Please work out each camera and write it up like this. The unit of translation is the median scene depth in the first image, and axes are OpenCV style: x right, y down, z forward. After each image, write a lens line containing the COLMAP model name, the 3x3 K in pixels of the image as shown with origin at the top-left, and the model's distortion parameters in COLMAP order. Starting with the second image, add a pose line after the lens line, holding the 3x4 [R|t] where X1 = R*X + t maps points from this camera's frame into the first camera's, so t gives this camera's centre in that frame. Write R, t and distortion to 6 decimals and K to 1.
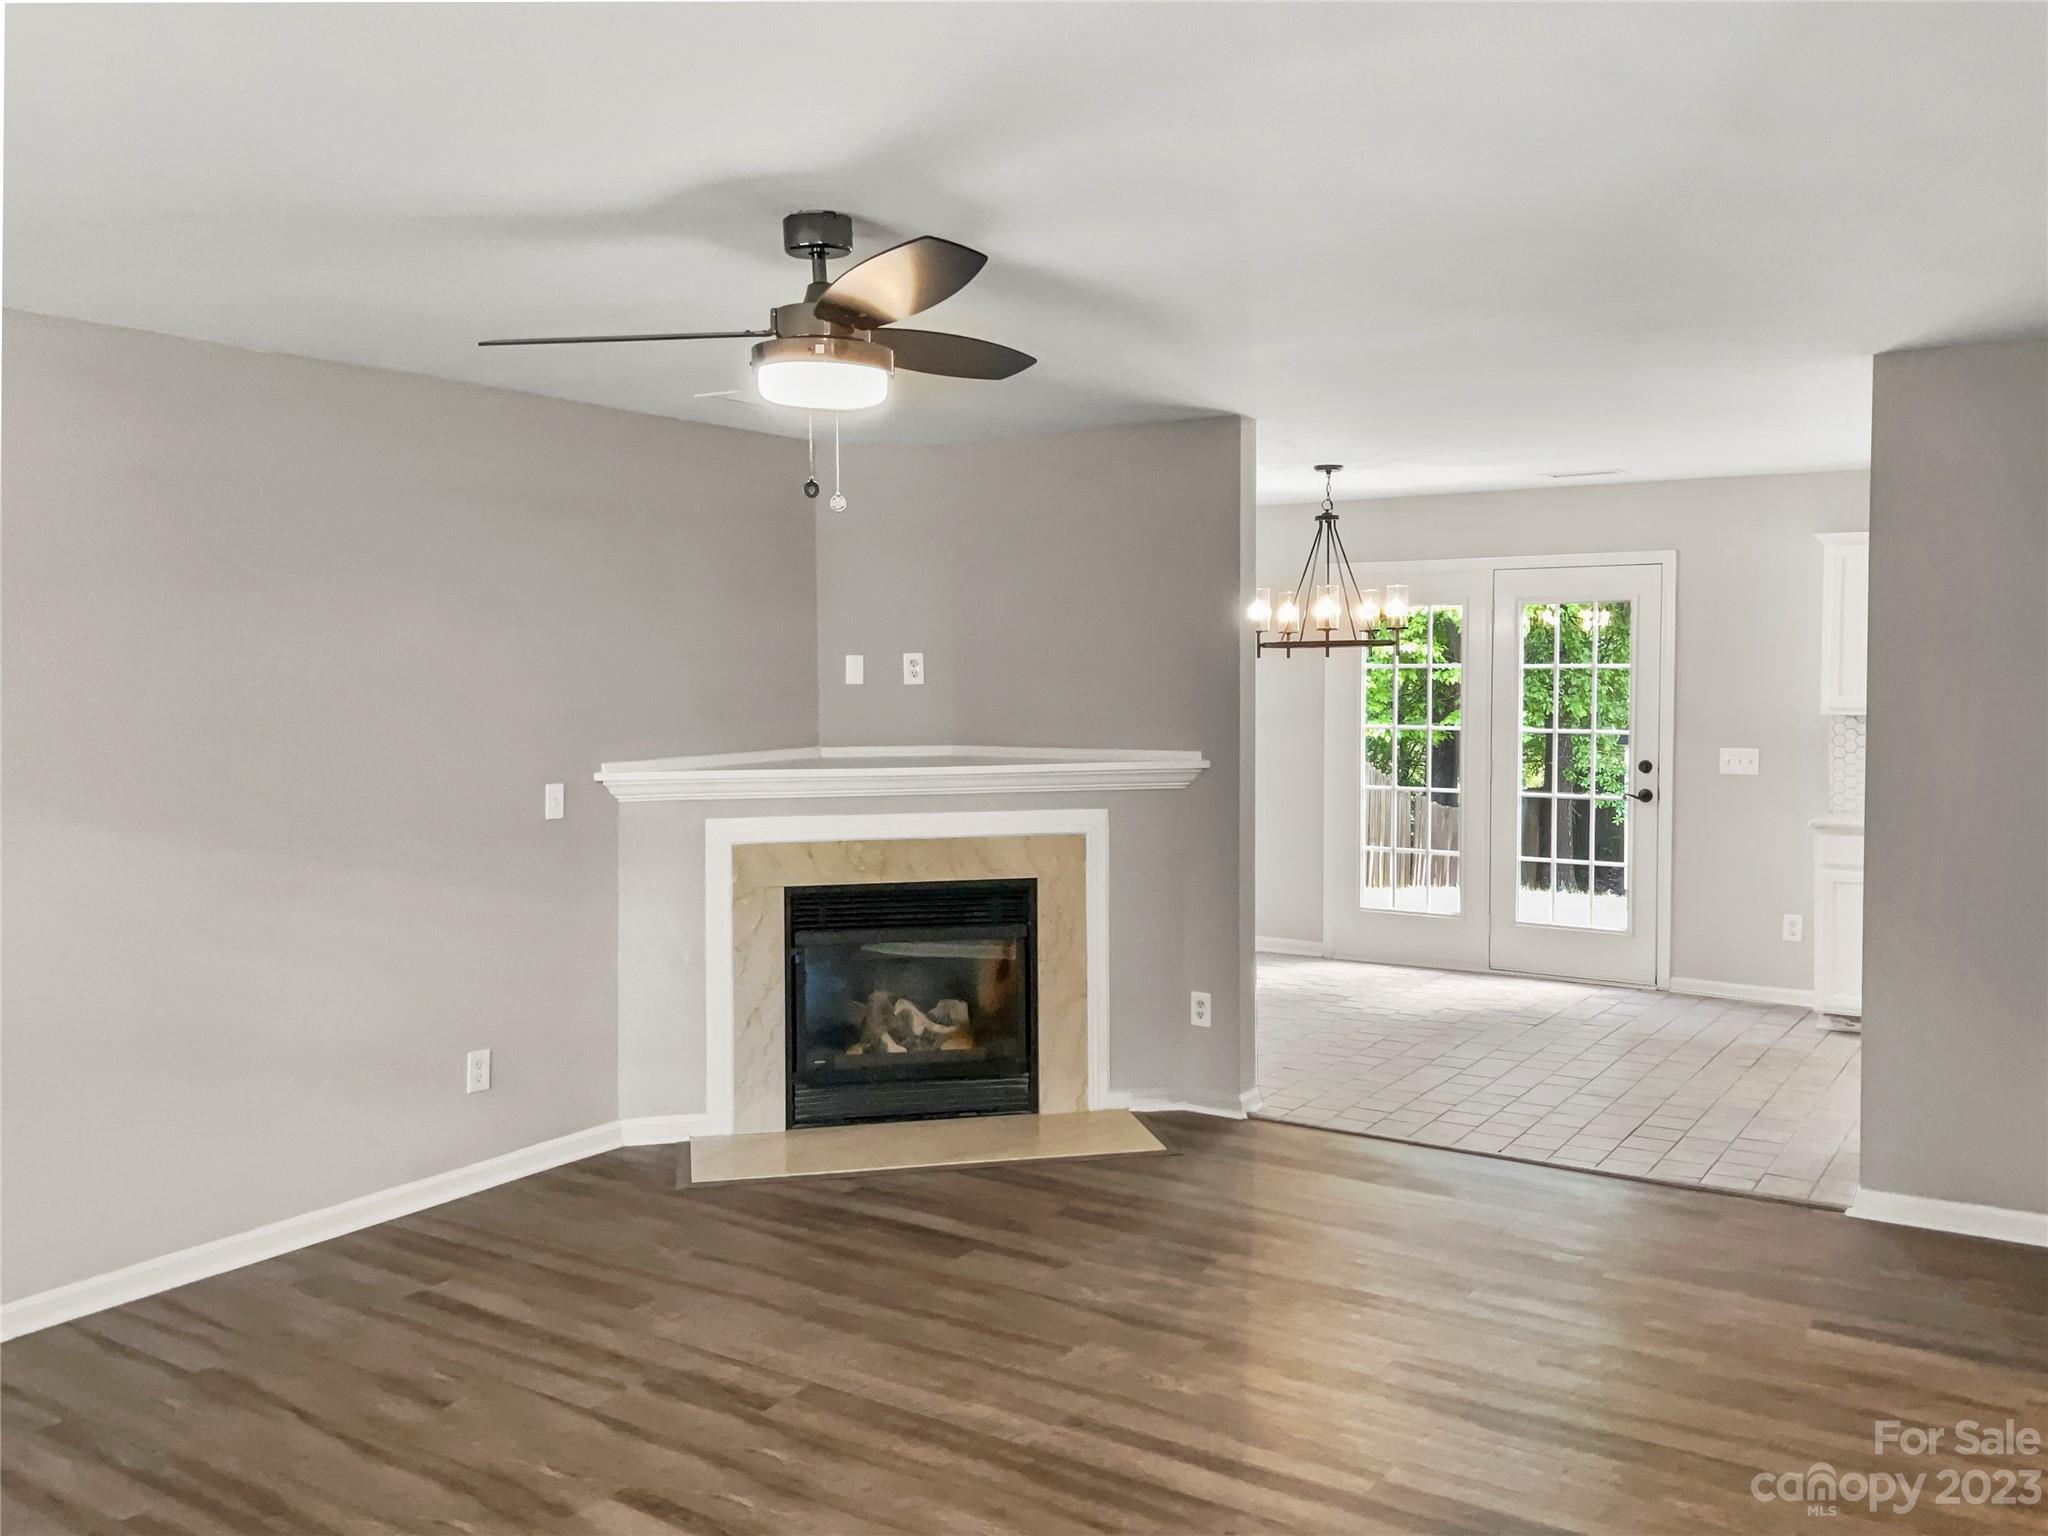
lens RADIAL K [[1714.5, 0, 1024.0], [0, 1714.5, 768.0], [0, 0, 1]] dist [0.111980, -0.212633]
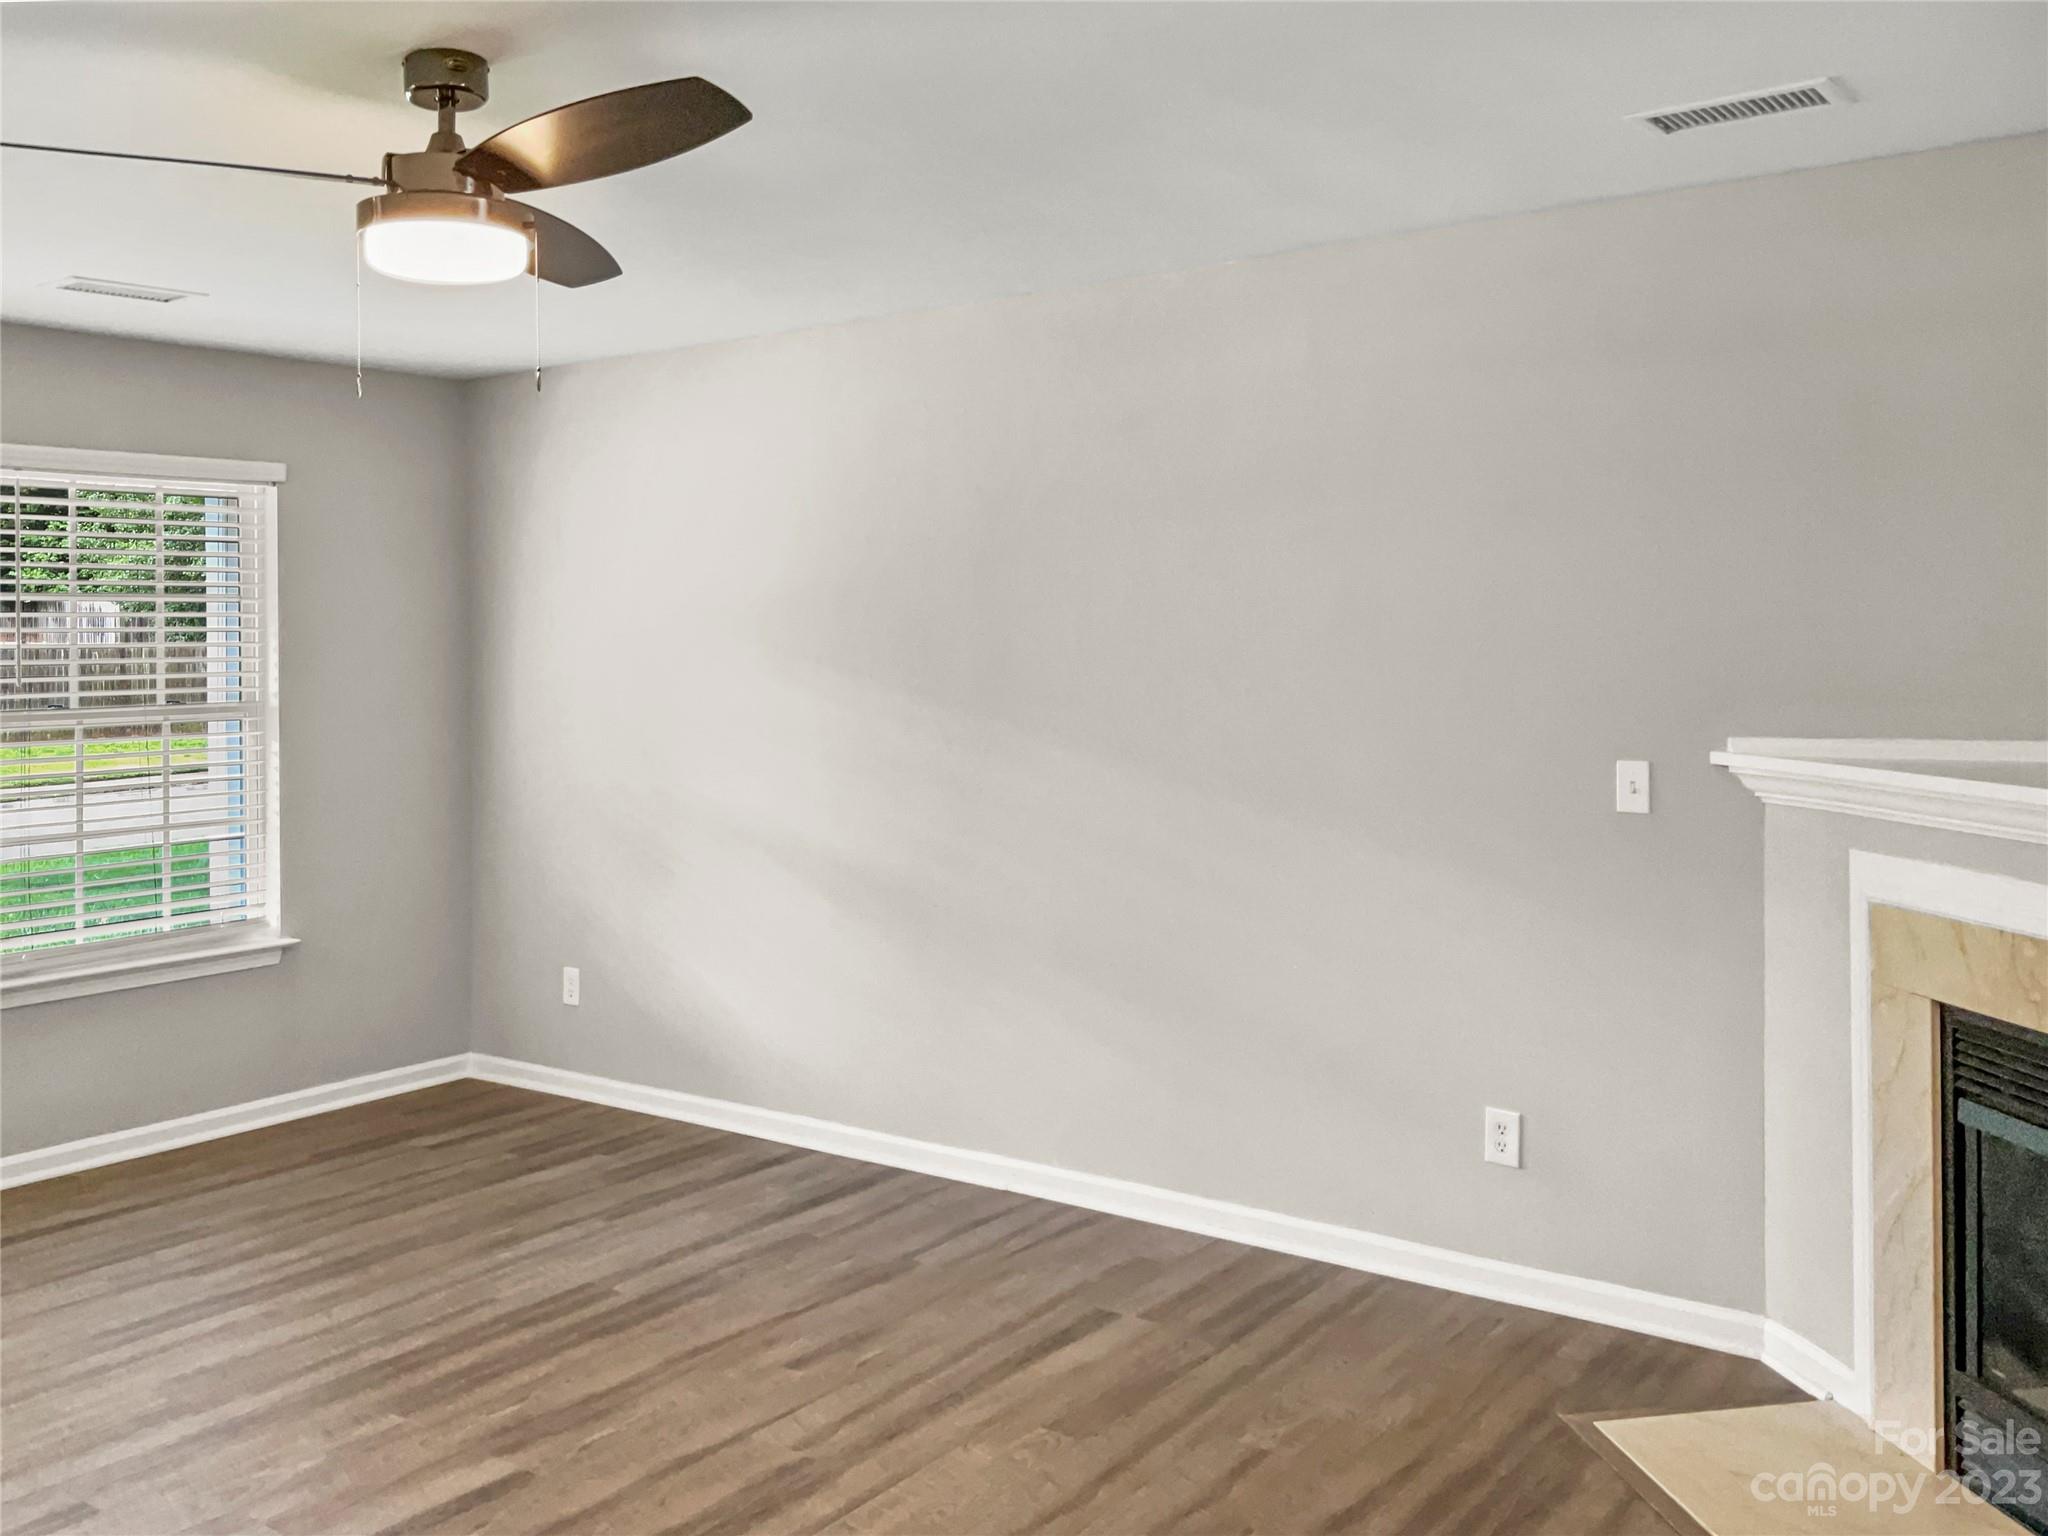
lens RADIAL K [[1743.3, 0, 1027.1], [0, 1743.3, 648.5], [0, 0, 1]] dist [0.077926, -0.098243]
pose [[-0.048638, 0.006841, -0.998793, 0.445515], [-0.049762, 0.998718, 0.009264, -0.030551], [0.997576, 0.050153, -0.048235, 0.824271]]
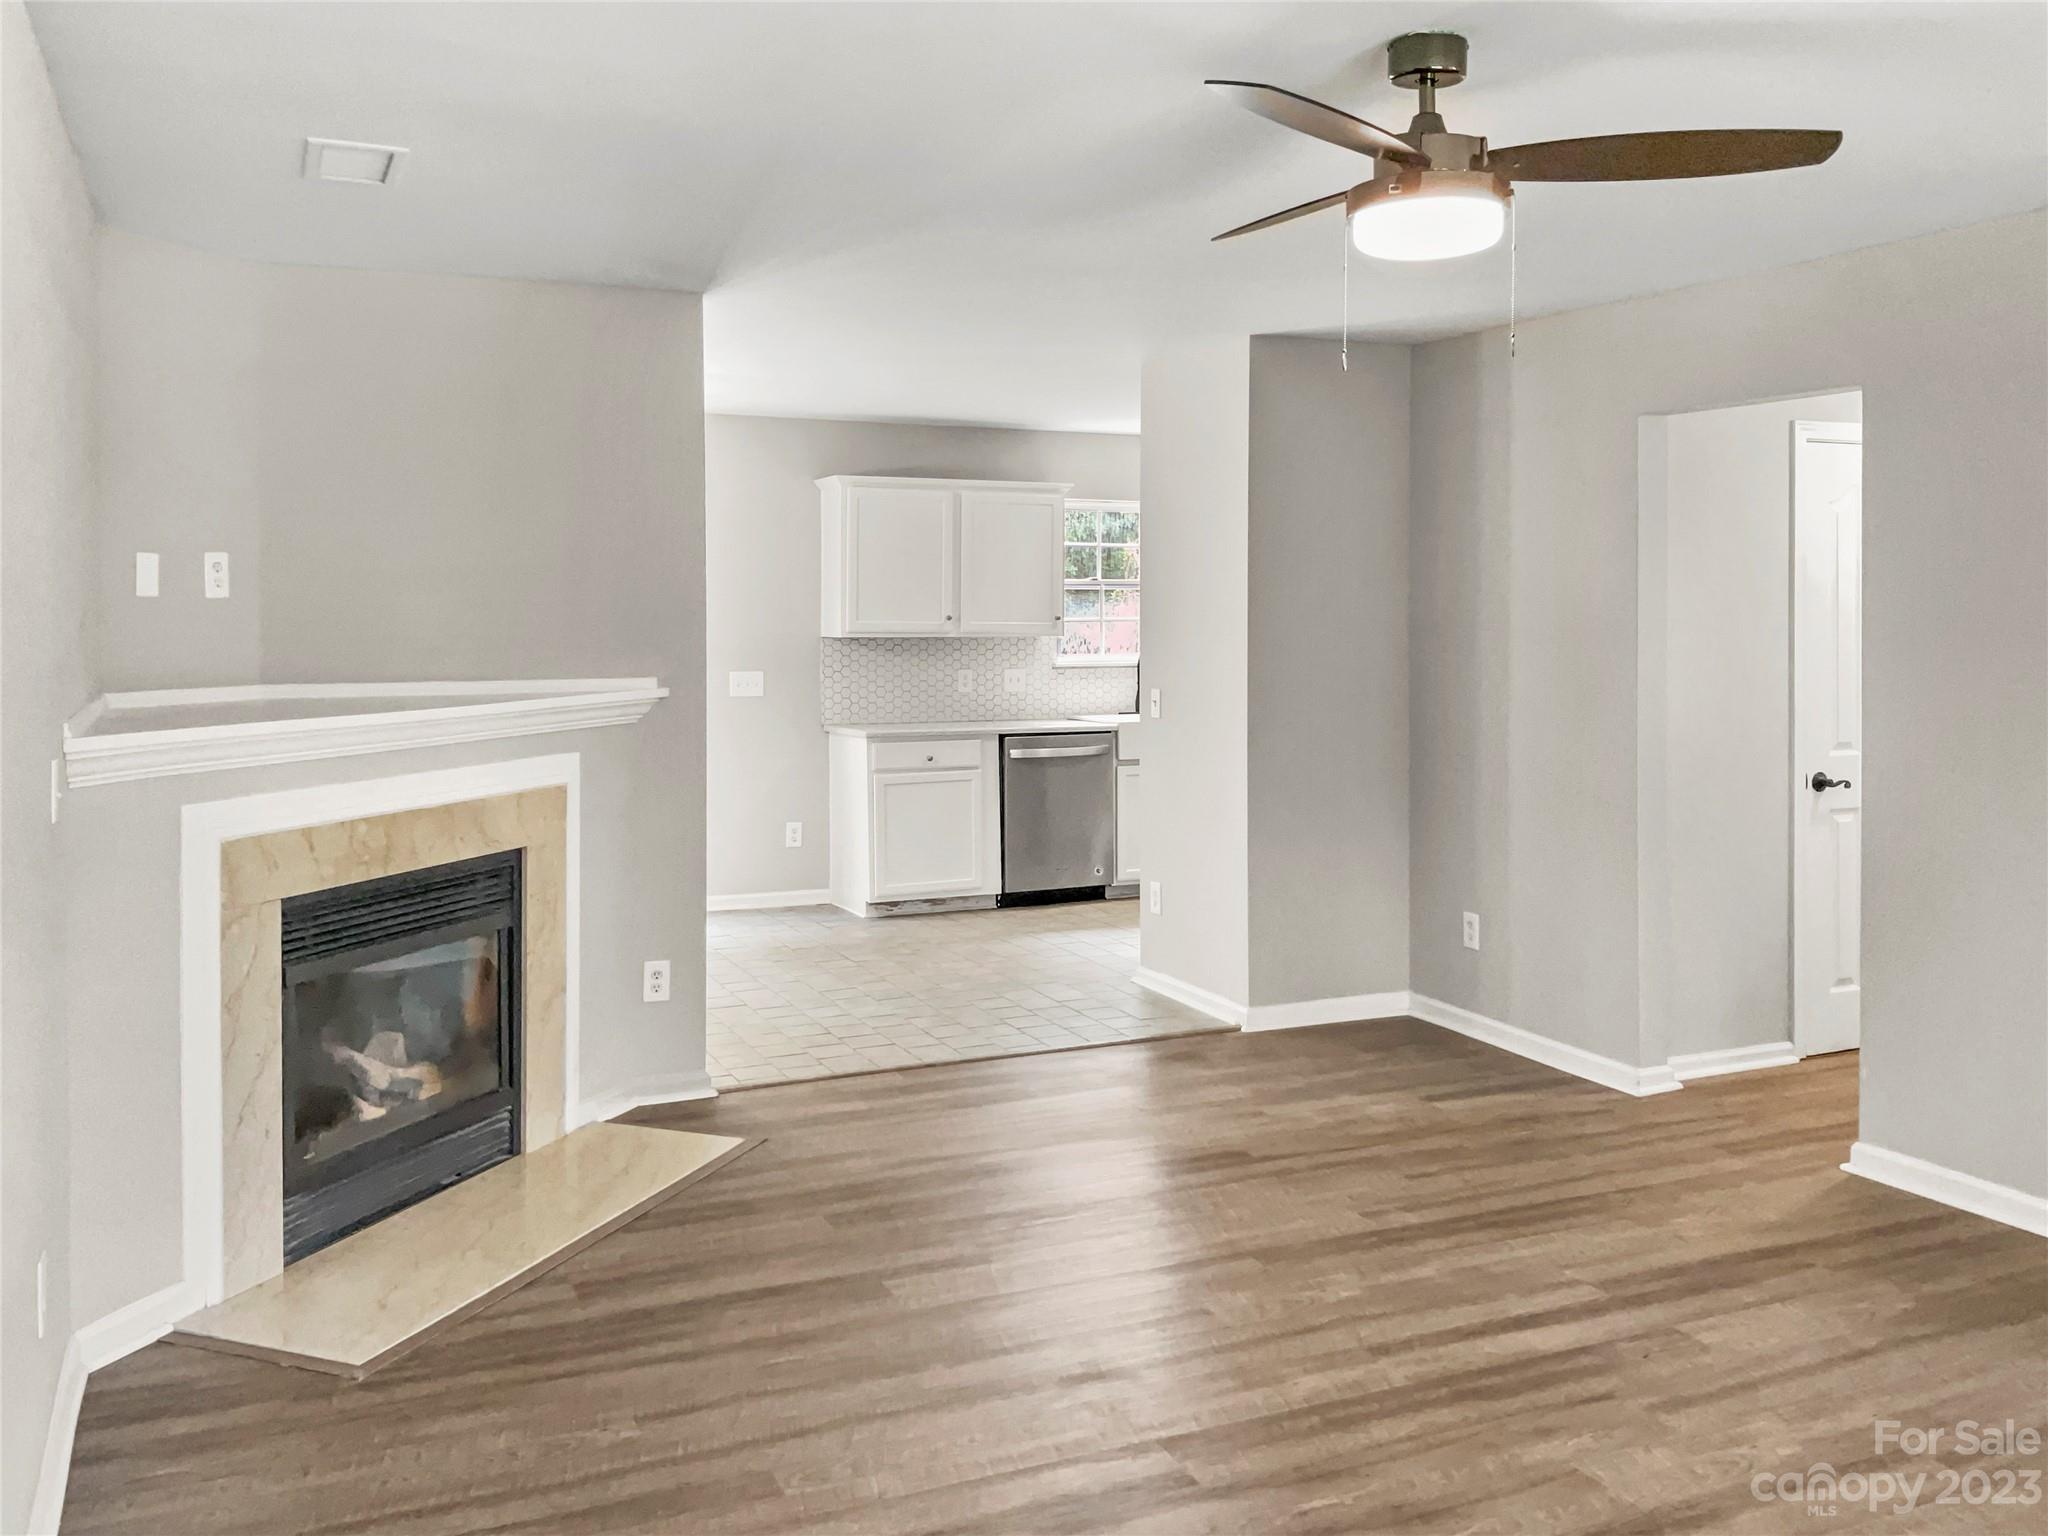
lens RADIAL K [[1743.3, 0, 1027.1], [0, 1743.3, 648.5], [0, 0, 1]] dist [0.077926, -0.098243]
pose [[0.526030, -0.013356, 0.850361, -0.618124], [0.048163, 0.998740, -0.014106, -0.003438], [-0.849101, 0.048376, 0.526010, 0.439104]]
